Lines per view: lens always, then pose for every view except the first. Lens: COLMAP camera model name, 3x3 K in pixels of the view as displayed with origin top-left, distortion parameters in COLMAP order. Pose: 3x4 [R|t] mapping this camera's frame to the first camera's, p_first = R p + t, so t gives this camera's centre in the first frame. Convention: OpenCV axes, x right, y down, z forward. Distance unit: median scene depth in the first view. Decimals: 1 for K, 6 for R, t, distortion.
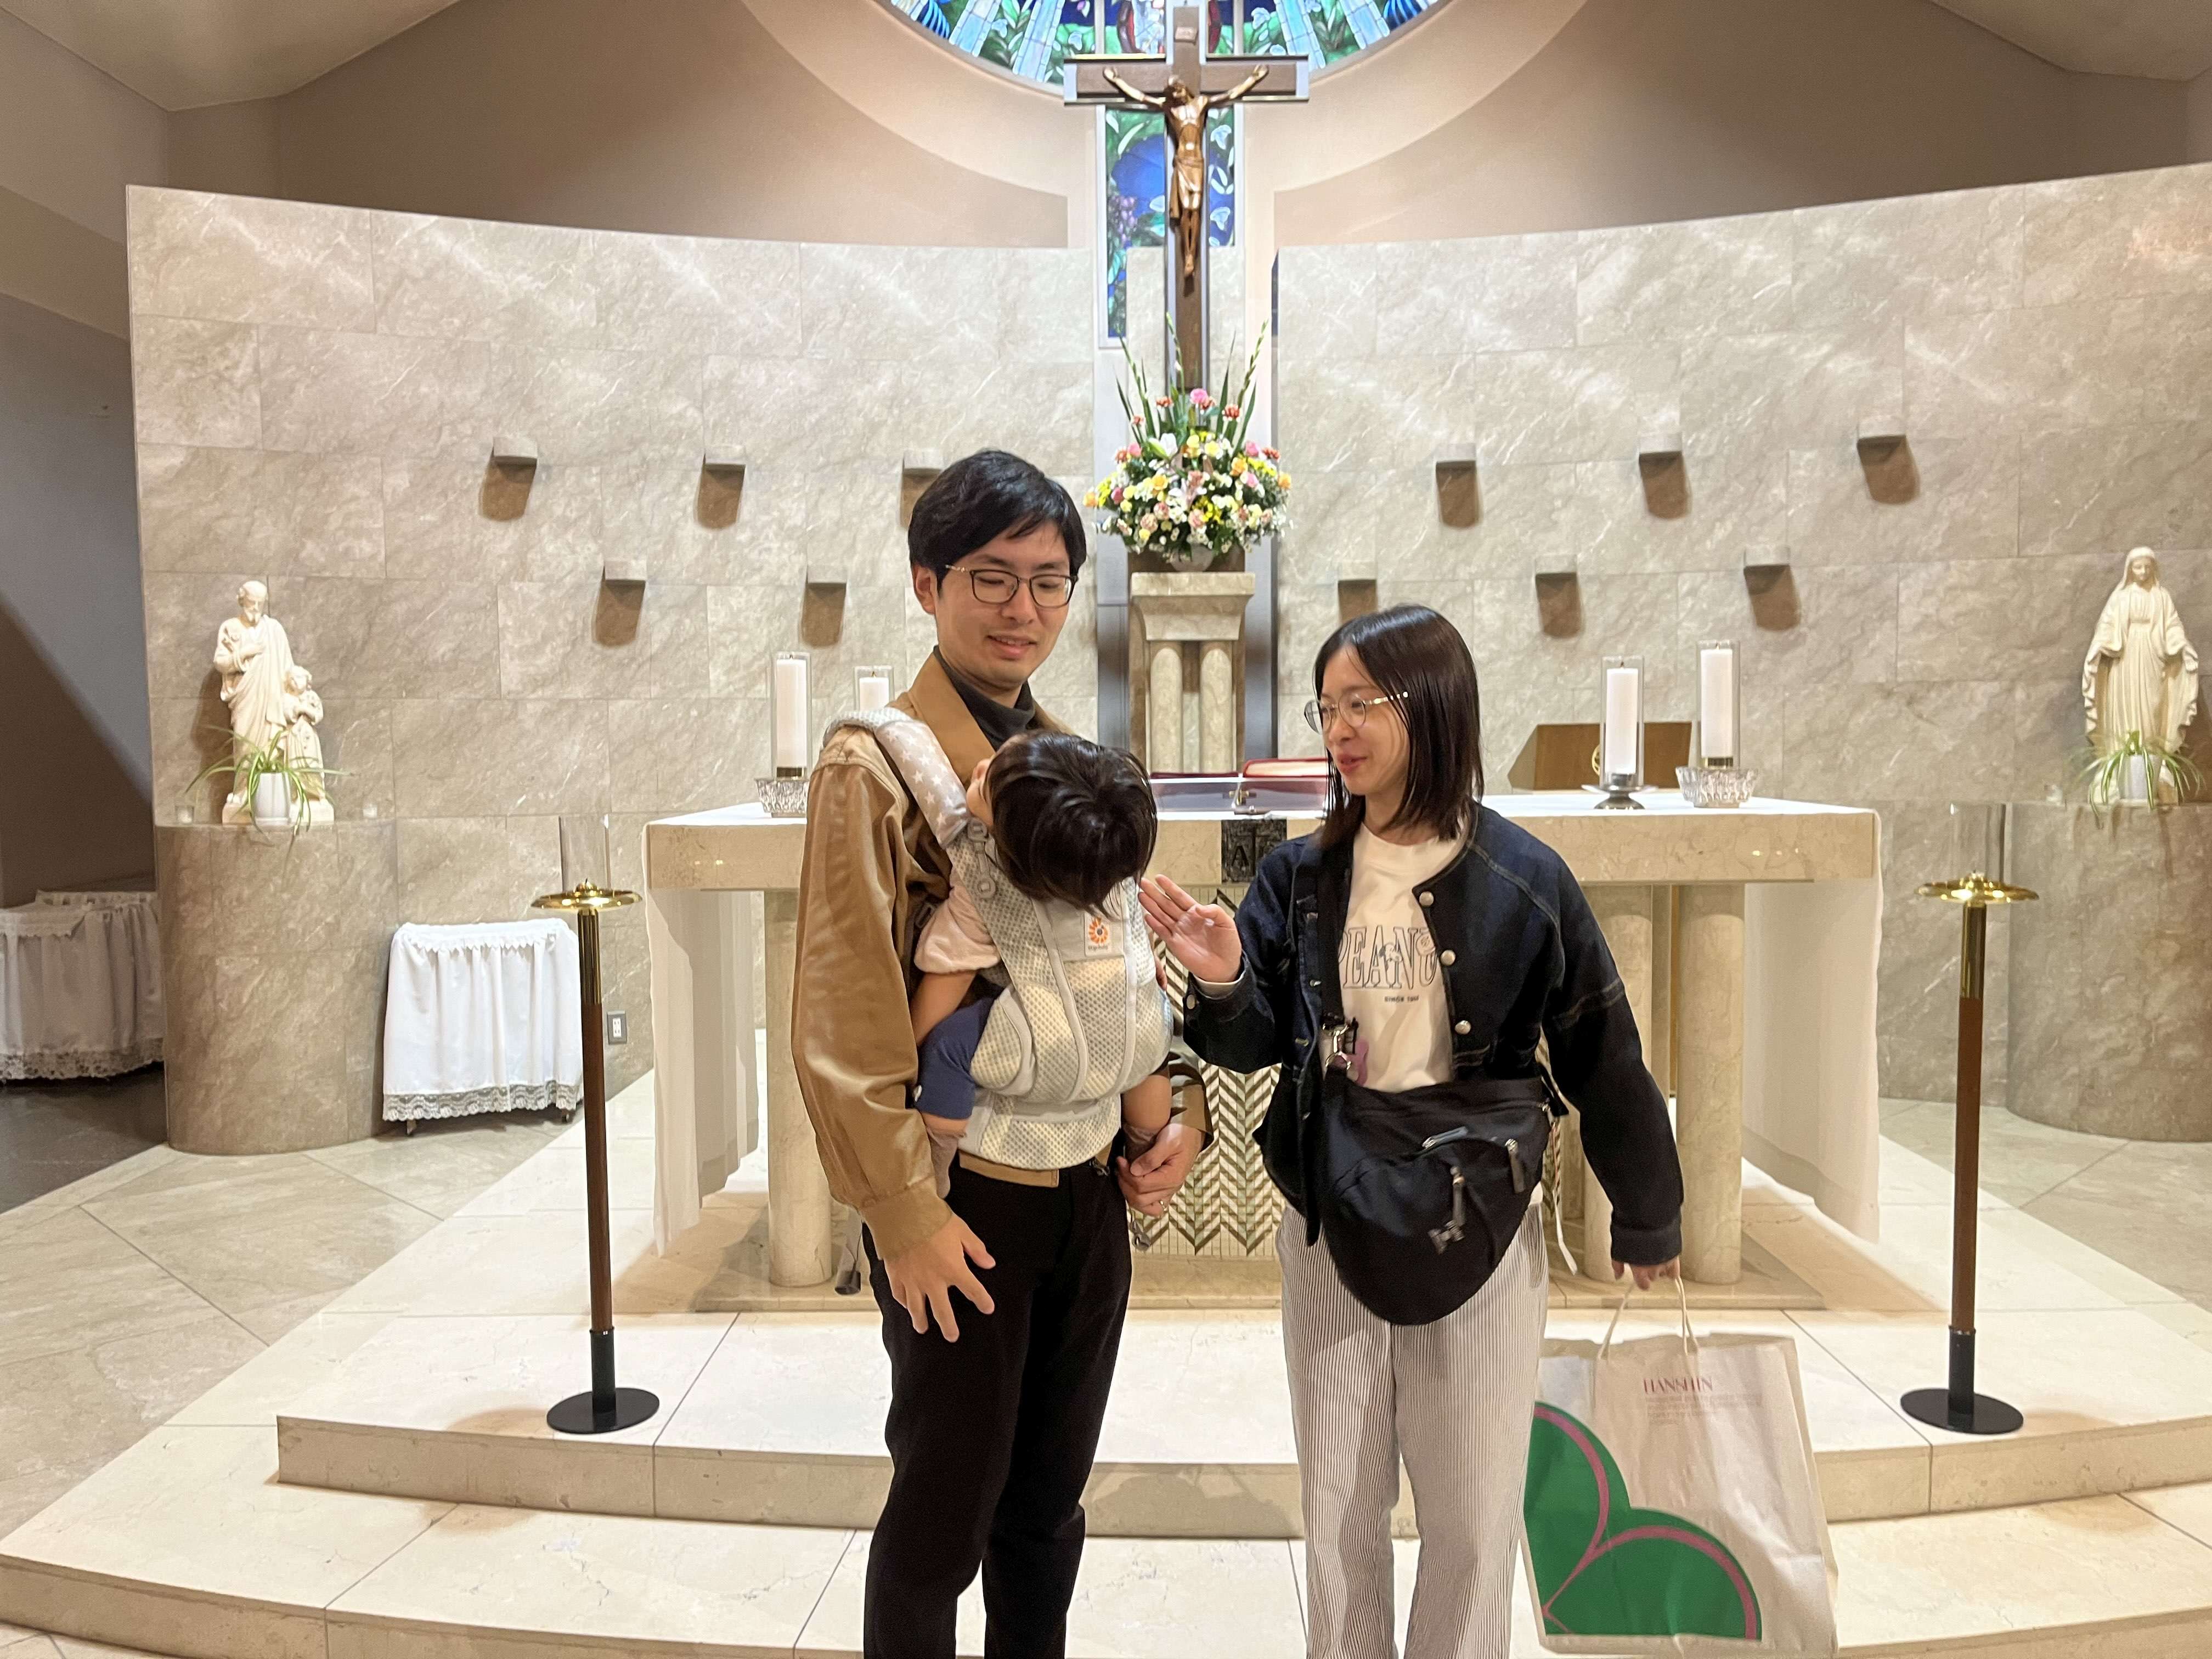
lens RADIAL K [[1701.2, 0, 1090.3], [0, 1701.2, 863.0], [0, 0, 1]] dist [0.056251, -0.064136]
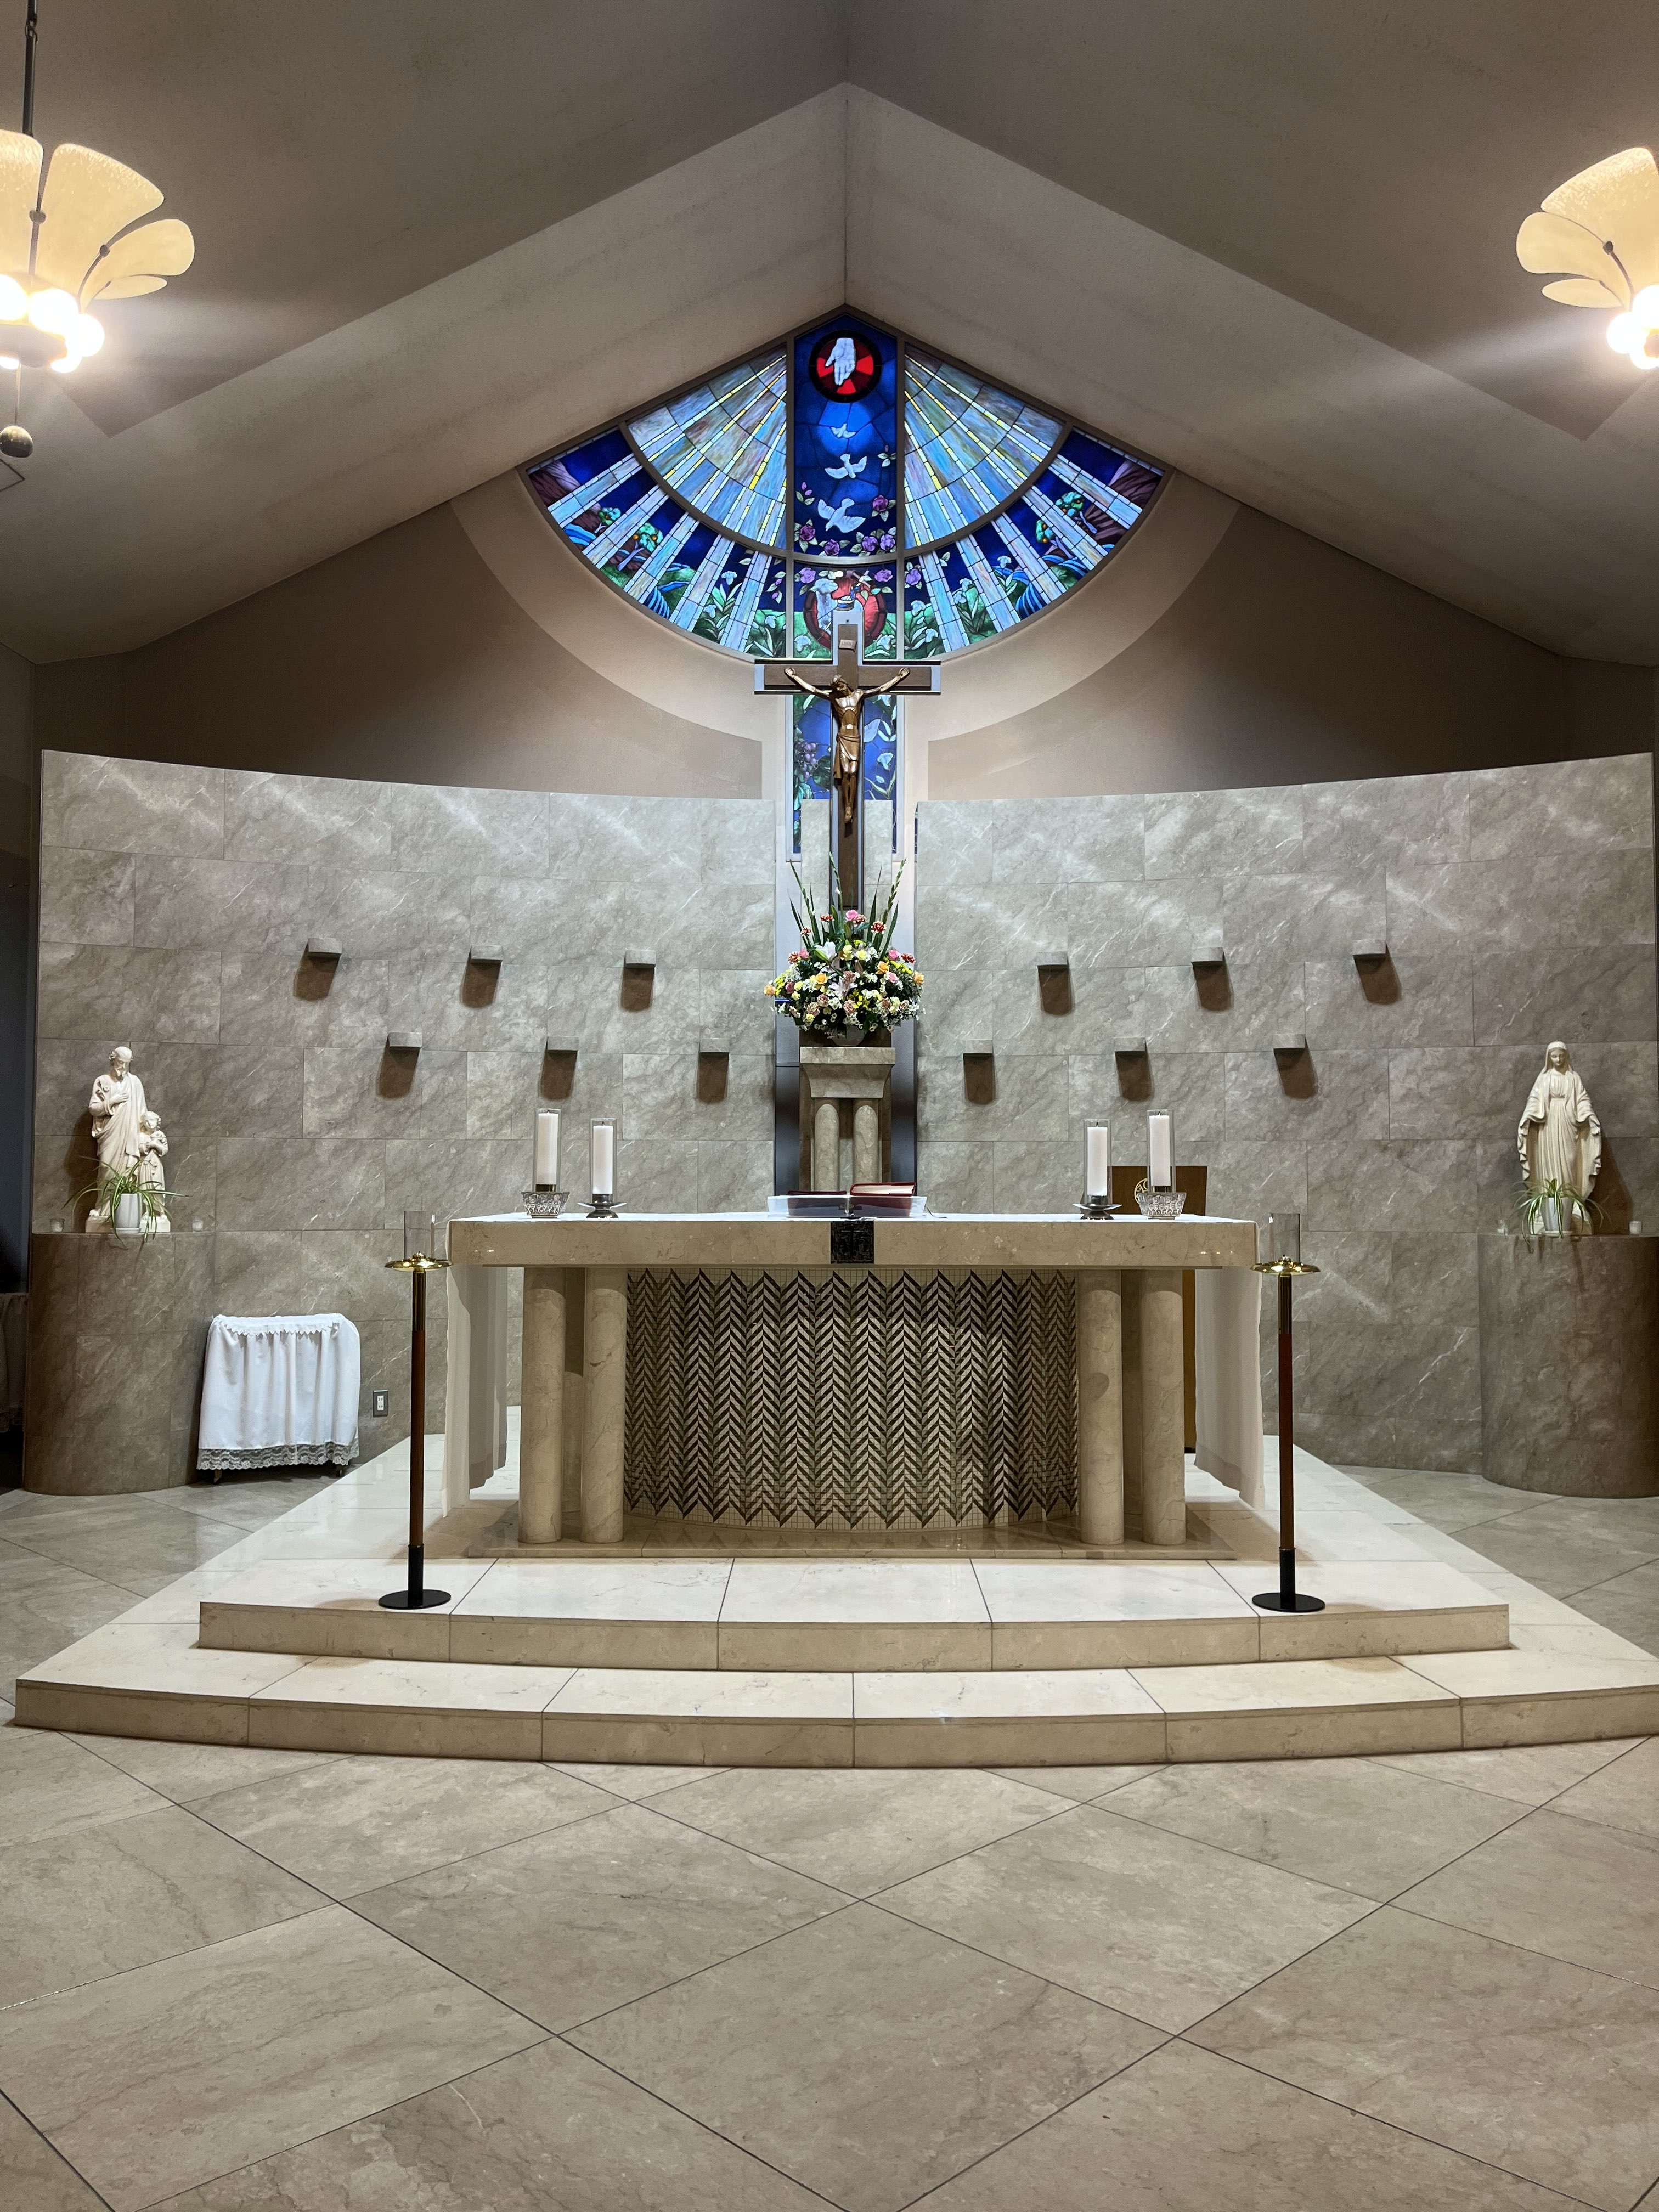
lens RADIAL K [[1699.8, 0, 829.5], [0, 1699.8, 1106.0], [0, 0, 1]] dist [0.083147, -0.134688]
pose [[0.999780, 0.013301, 0.016243, 0.026808], [-0.011268, 0.992780, -0.119415, 0.028621], [-0.017714, 0.119206, 0.992712, -0.278671]]
